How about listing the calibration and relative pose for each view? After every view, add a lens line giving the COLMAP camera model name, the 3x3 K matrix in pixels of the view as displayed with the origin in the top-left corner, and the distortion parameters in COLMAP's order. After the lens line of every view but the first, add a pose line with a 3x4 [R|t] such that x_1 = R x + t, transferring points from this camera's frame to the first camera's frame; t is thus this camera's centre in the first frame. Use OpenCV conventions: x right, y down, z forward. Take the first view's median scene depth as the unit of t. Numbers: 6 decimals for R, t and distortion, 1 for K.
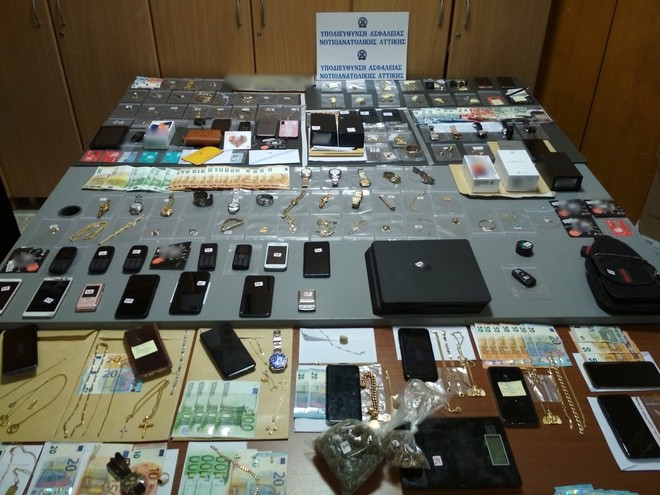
lens RADIAL K [[603.5, 0, 330.0], [0, 603.5, 247.5], [0, 0, 1]] dist [0.131855, -0.305500]
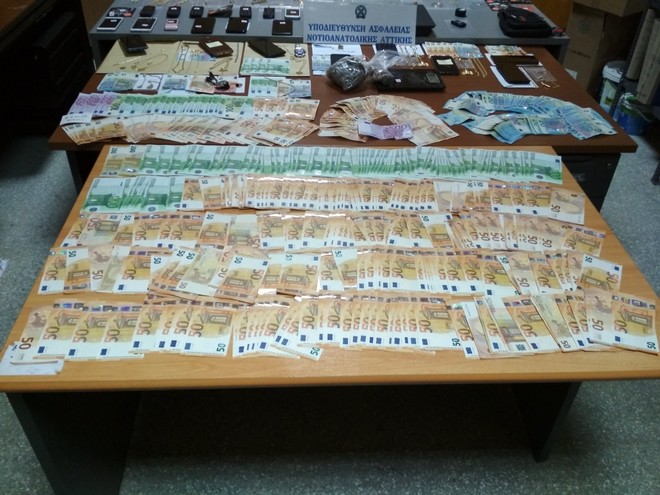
lens RADIAL K [[603.5, 0, 330.0], [0, 603.5, 247.5], [0, 0, 1]] dist [0.131855, -0.305500]
pose [[0.999102, -0.000920, 0.042355, -0.063201], [-0.000996, 0.998978, 0.045194, 0.528467], [-0.042354, -0.045196, 0.998080, -0.515744]]
